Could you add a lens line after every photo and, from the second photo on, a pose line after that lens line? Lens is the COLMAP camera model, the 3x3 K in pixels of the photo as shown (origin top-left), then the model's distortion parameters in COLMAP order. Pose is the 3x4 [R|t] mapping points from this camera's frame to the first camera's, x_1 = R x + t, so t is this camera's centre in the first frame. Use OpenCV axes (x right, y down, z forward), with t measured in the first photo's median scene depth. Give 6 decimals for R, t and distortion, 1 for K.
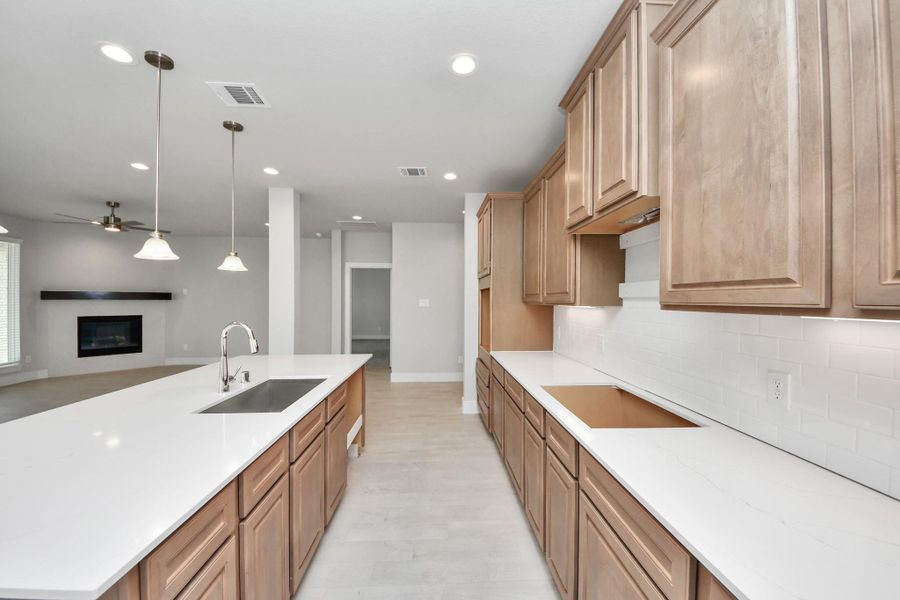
lens RADIAL K [[328.9, 0, 452.3], [0, 328.9, 300.6], [0, 0, 1]] dist [-0.009973, -0.002526]
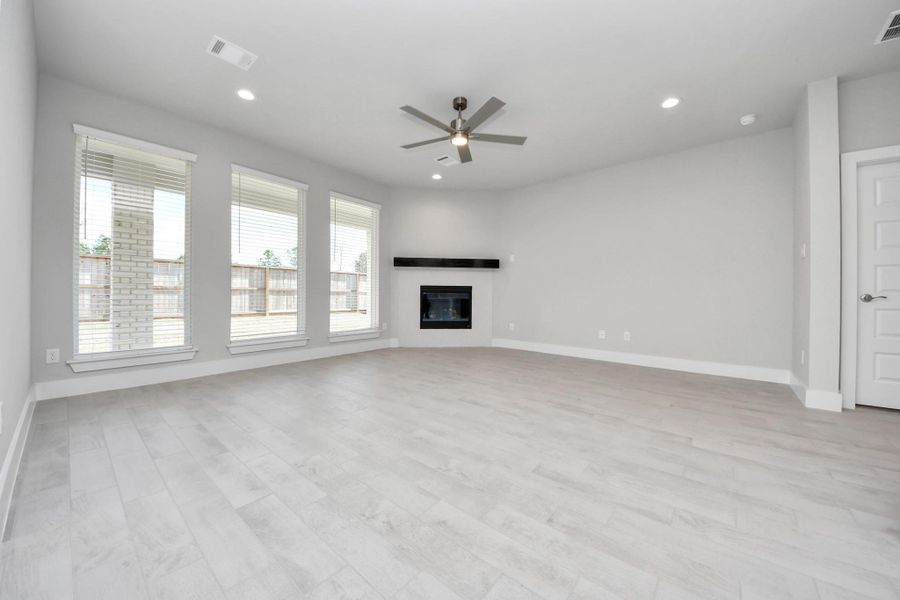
lens RADIAL K [[328.9, 0, 451.7], [0, 328.9, 300.7], [0, 0, 1]] dist [-0.009973, -0.002526]
pose [[0.727983, 0.017153, -0.685380, -0.441590], [-0.010697, 0.999849, 0.013662, 0.080266], [0.685511, -0.002614, 0.728057, 0.369508]]
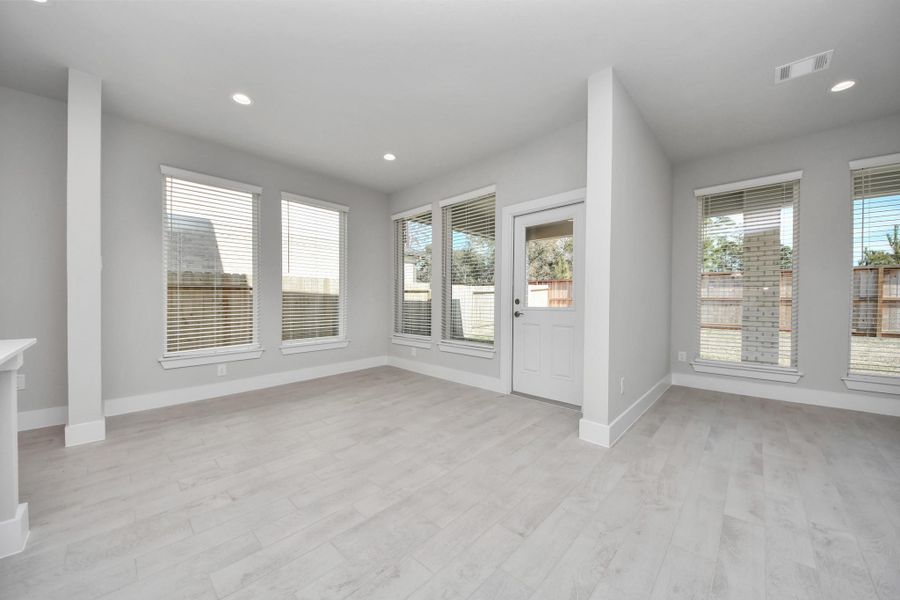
lens RADIAL K [[328.9, 0, 444.8], [0, 328.9, 304.1], [0, 0, 1]] dist [-0.009973, -0.002526]
pose [[-0.730464, 0.006142, -0.682924, -0.357473], [-0.006662, 0.999848, 0.016117, 0.056756], [0.682919, 0.016323, -0.730312, 0.468741]]
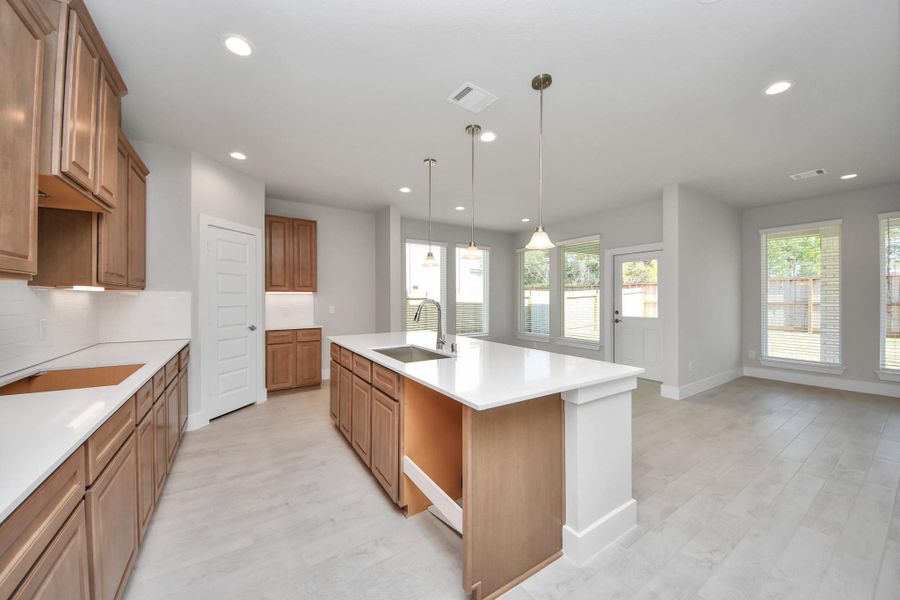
lens RADIAL K [[328.9, 0, 446.7], [0, 328.9, 297.0], [0, 0, 1]] dist [-0.009973, -0.002526]
pose [[-0.869584, -0.006191, -0.493746, -0.010819], [-0.003797, 0.999976, -0.005851, 0.024268], [0.493771, -0.003213, -0.869586, 0.673894]]
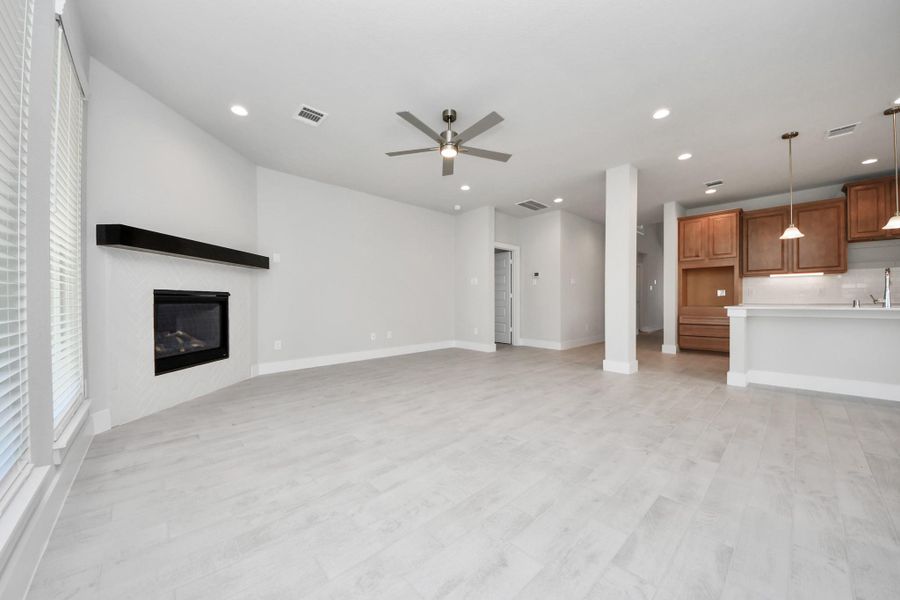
lens RADIAL K [[328.9, 0, 445.3], [0, 328.9, 297.1], [0, 0, 1]] dist [-0.009973, -0.002526]
pose [[0.774497, -0.000471, 0.632577, -1.131809], [0.008755, 0.999912, -0.009975, 0.069080], [-0.632517, 0.013263, 0.774433, 0.351930]]
